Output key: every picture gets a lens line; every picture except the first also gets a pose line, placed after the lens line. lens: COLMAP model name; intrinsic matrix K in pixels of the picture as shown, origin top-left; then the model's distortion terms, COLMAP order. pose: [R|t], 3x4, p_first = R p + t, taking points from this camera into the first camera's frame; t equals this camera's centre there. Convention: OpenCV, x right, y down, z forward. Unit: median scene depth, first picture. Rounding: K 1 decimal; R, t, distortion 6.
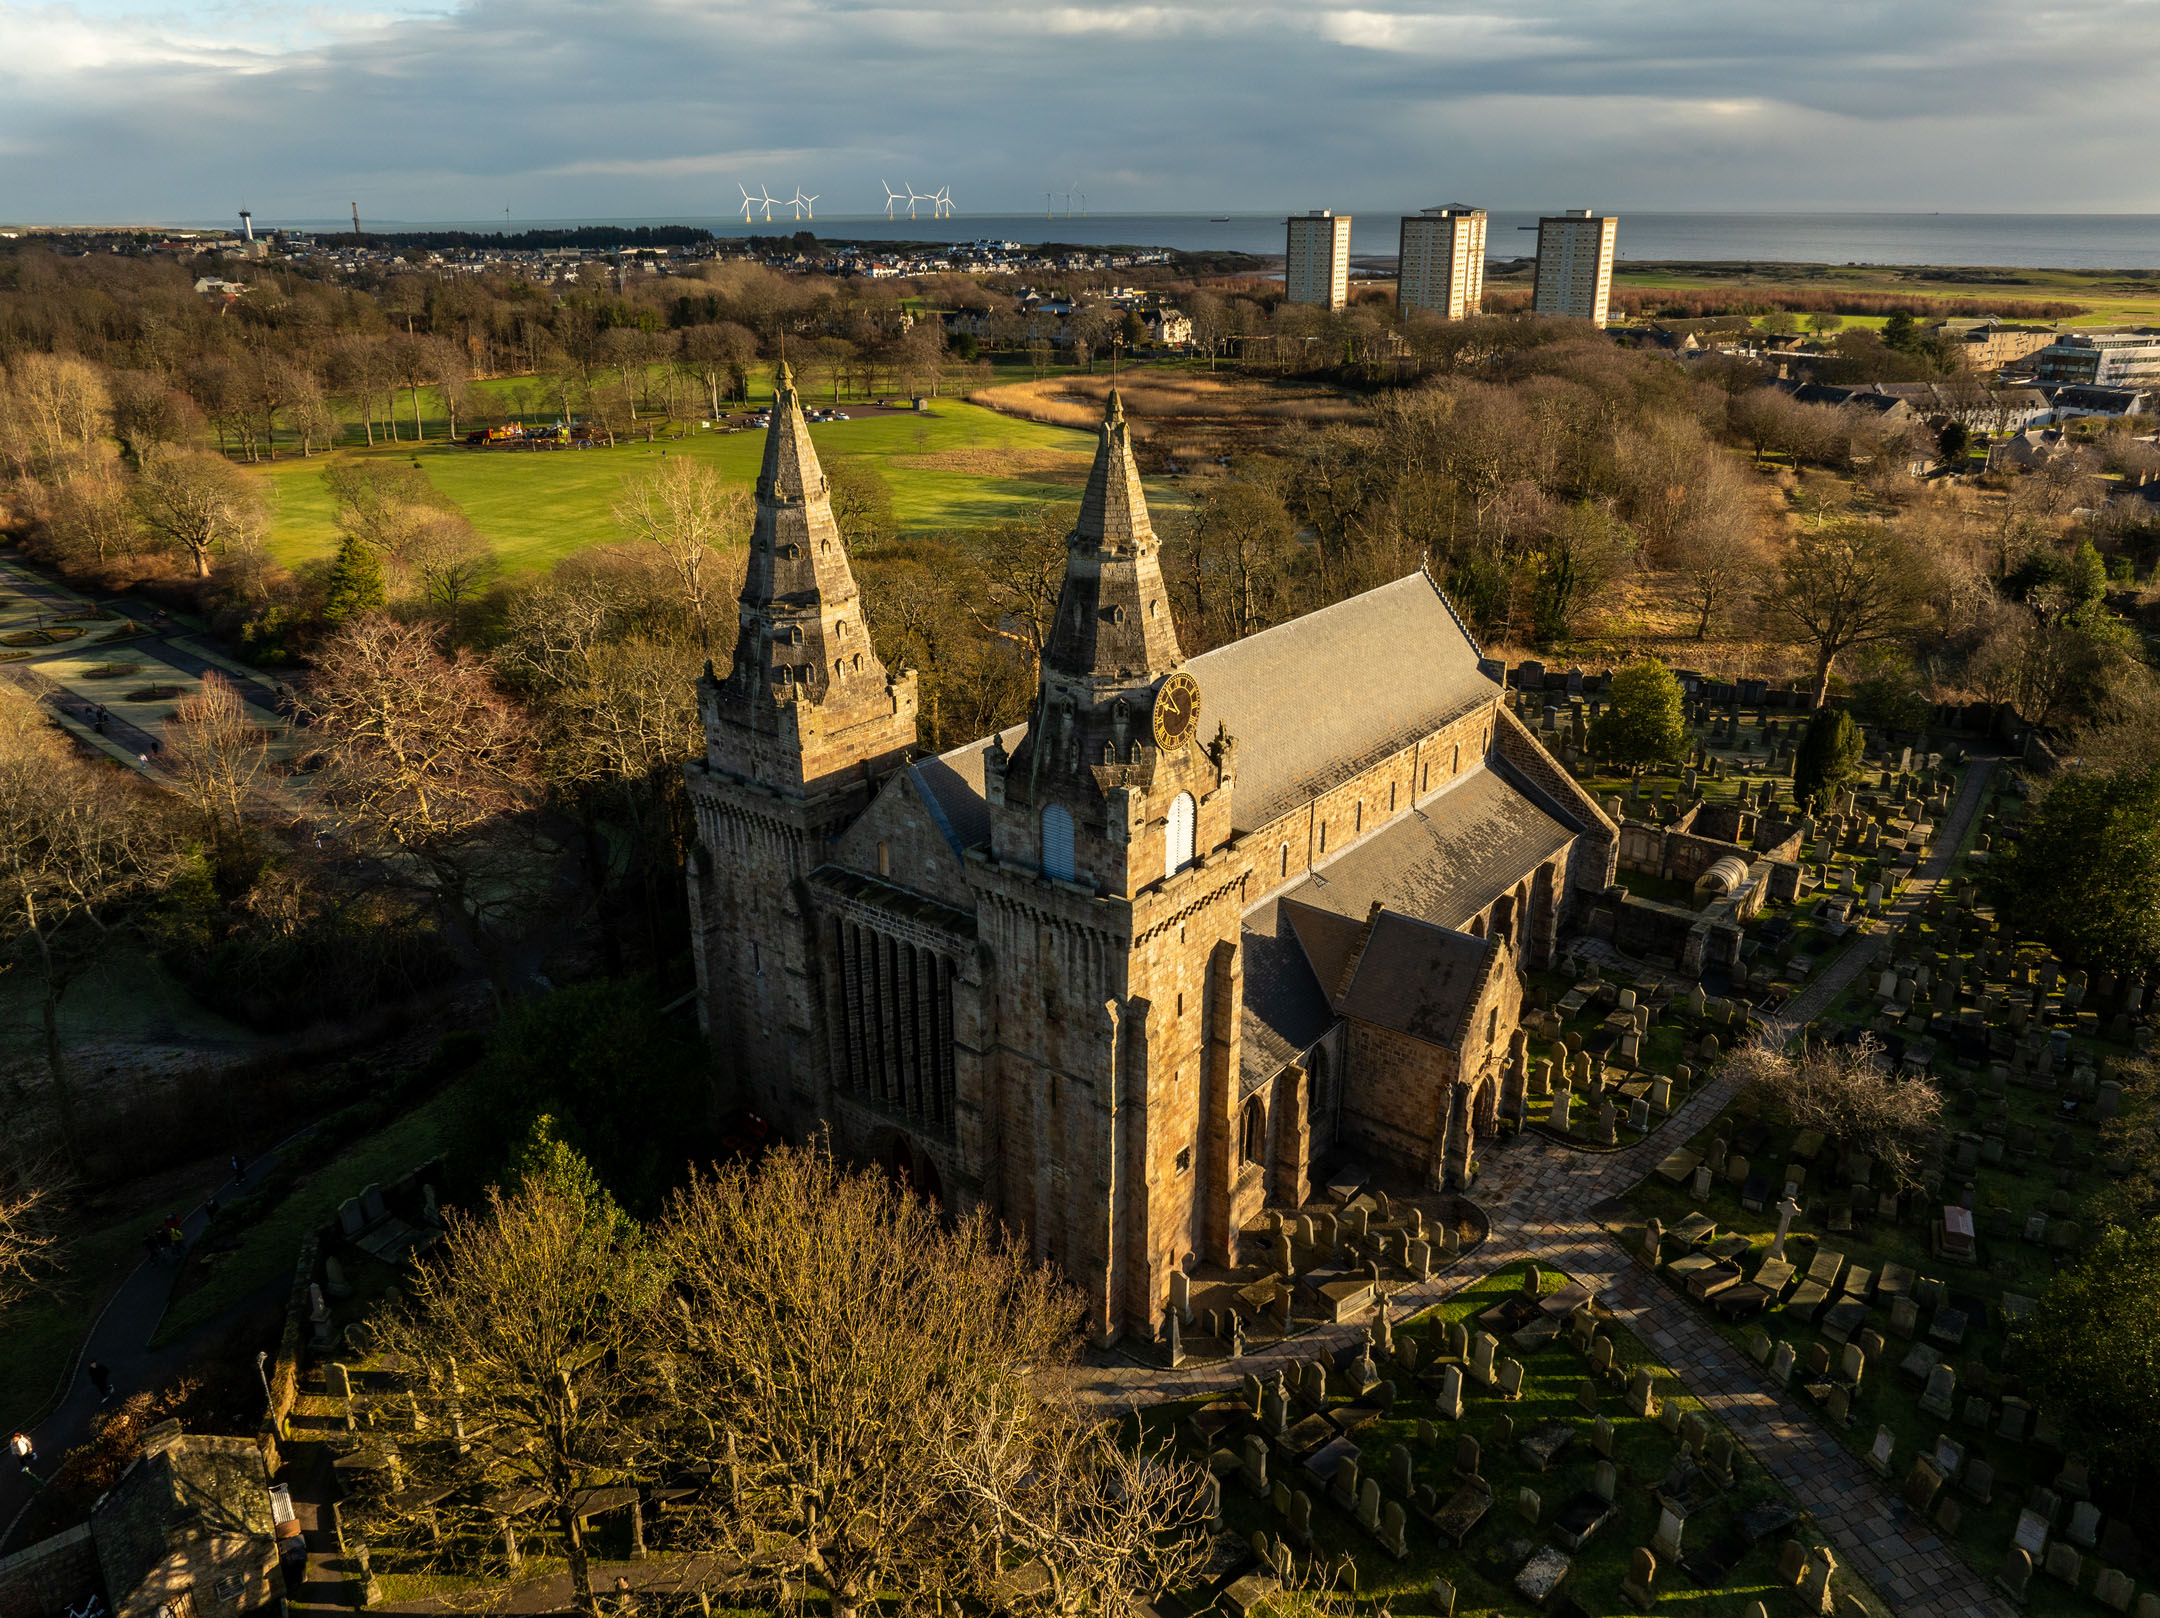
lens RADIAL K [[1521.3, 0, 1080.8], [0, 1521.3, 792.8], [0, 0, 1]] dist [-0.041215, 0.000017]
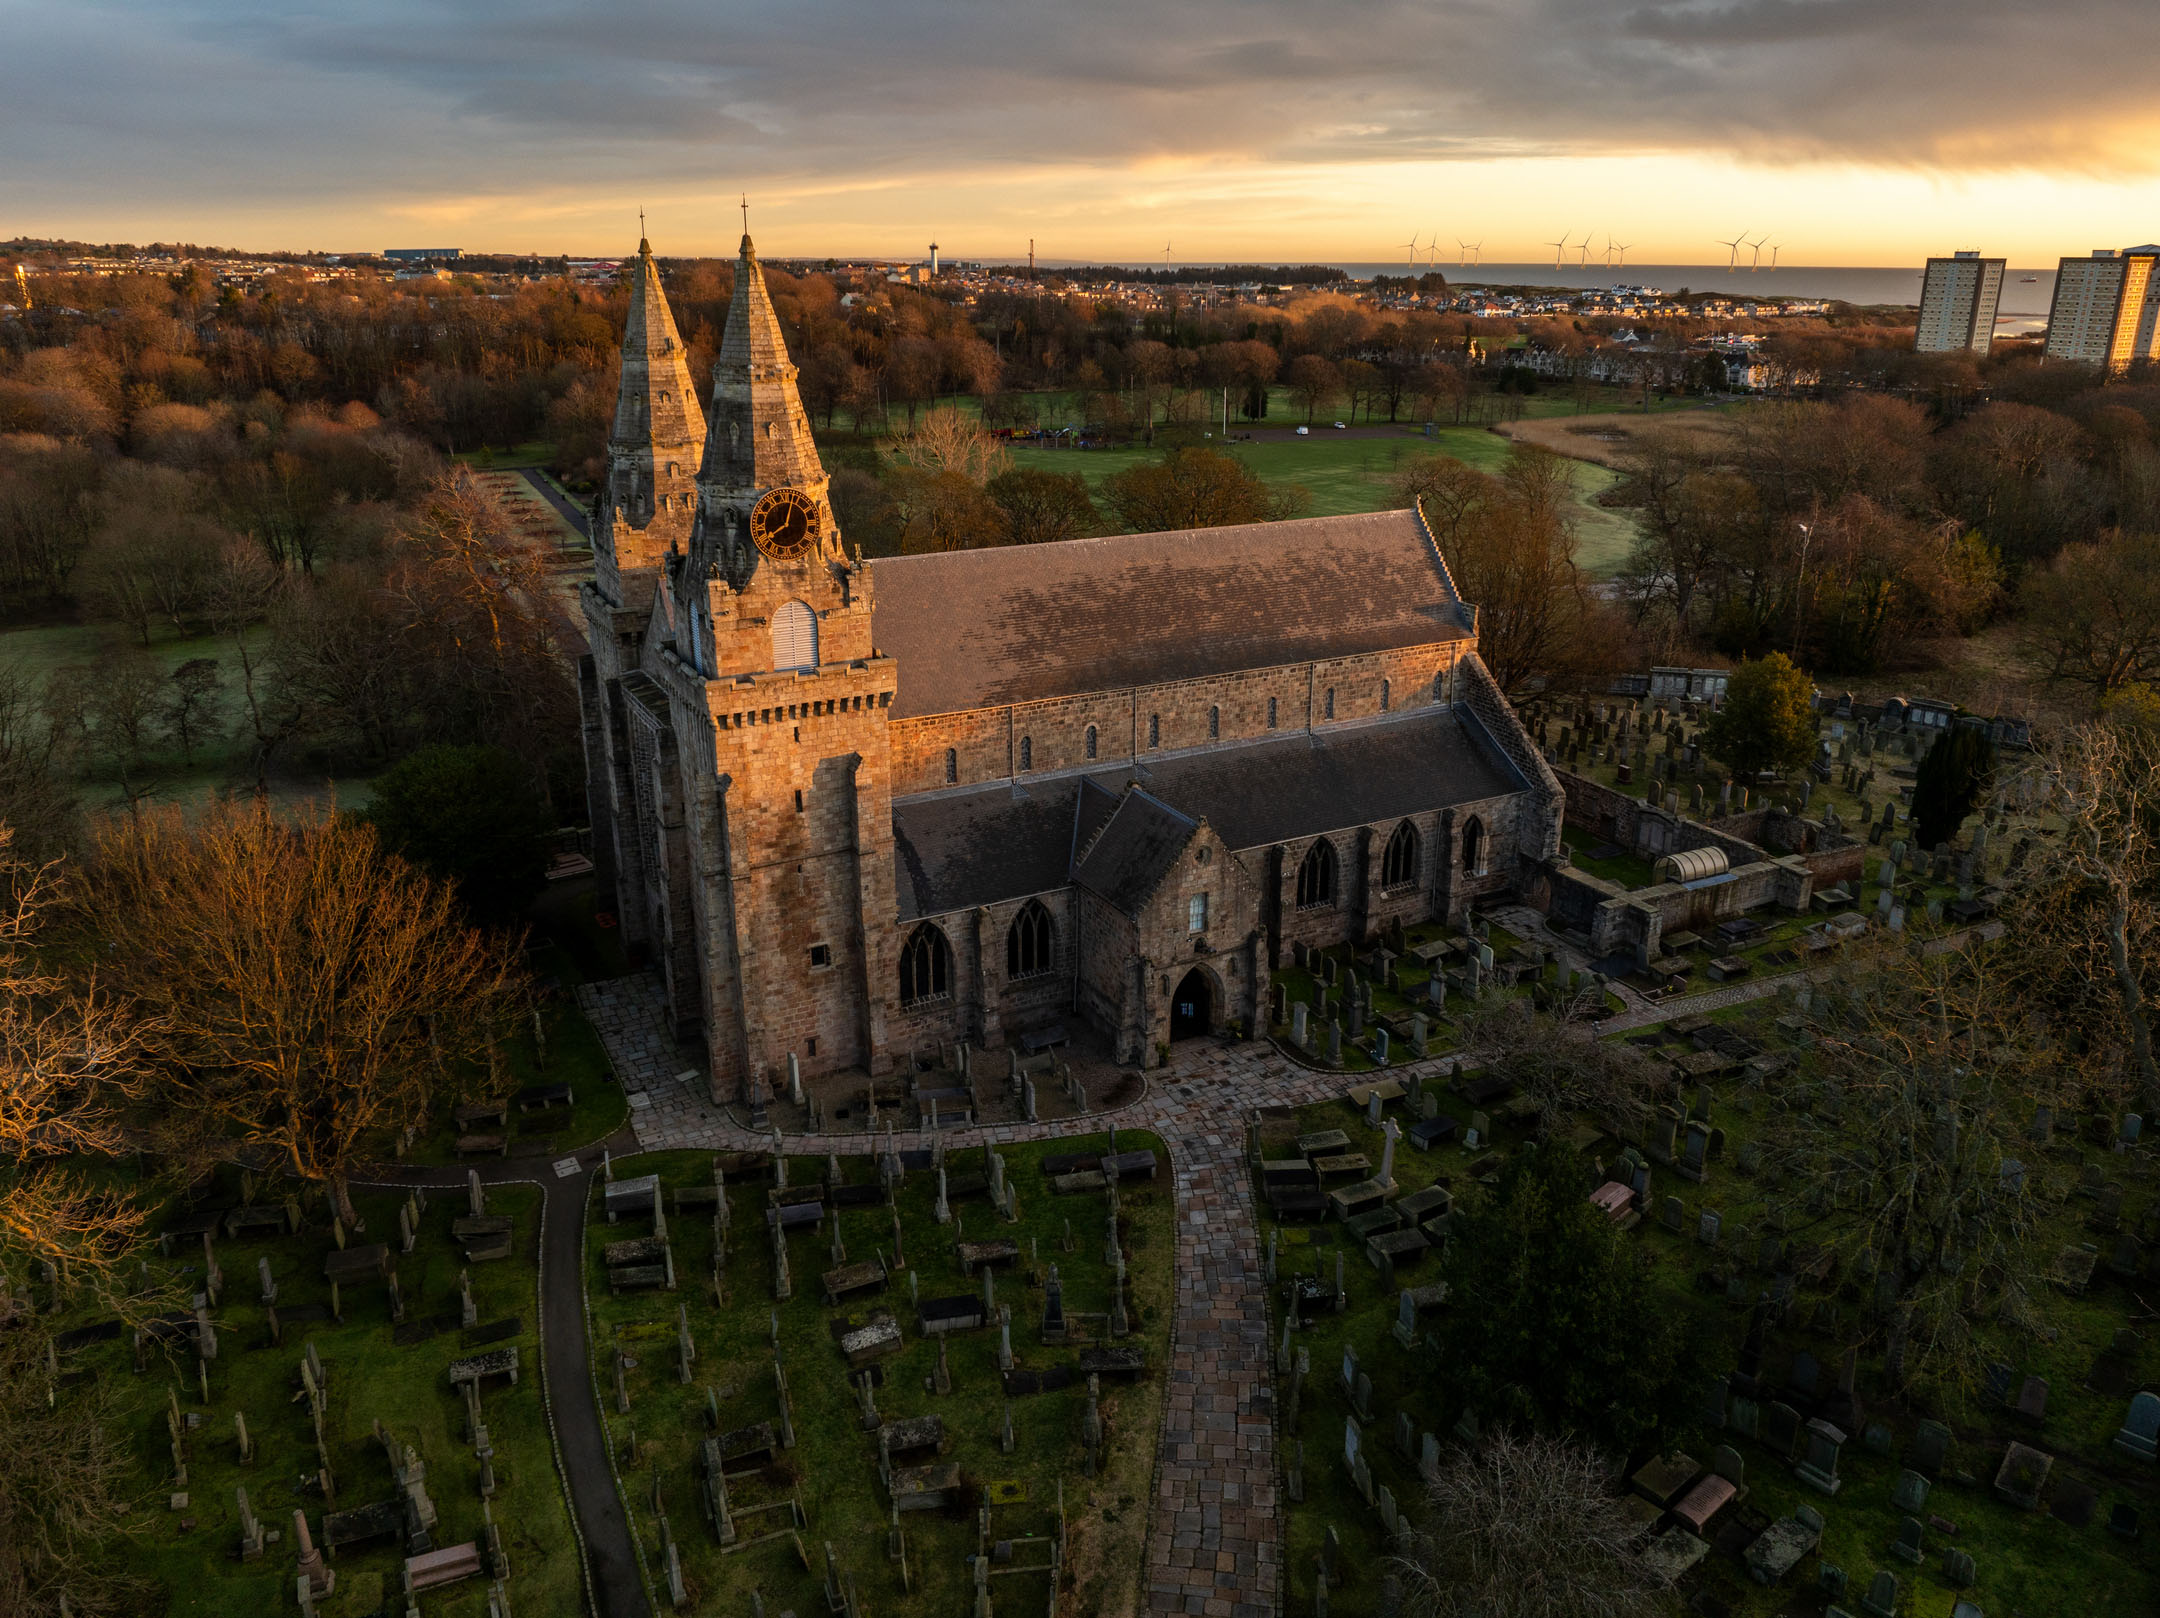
lens RADIAL K [[1521.3, 0, 1065.5], [0, 1521.3, 829.3], [0, 0, 1]] dist [-0.041215, 0.000017]
pose [[0.920640, 0.142260, -0.363570, 0.576277], [-0.143394, 0.989374, 0.024025, 0.093648], [0.363125, 0.030015, 0.931257, 0.035526]]
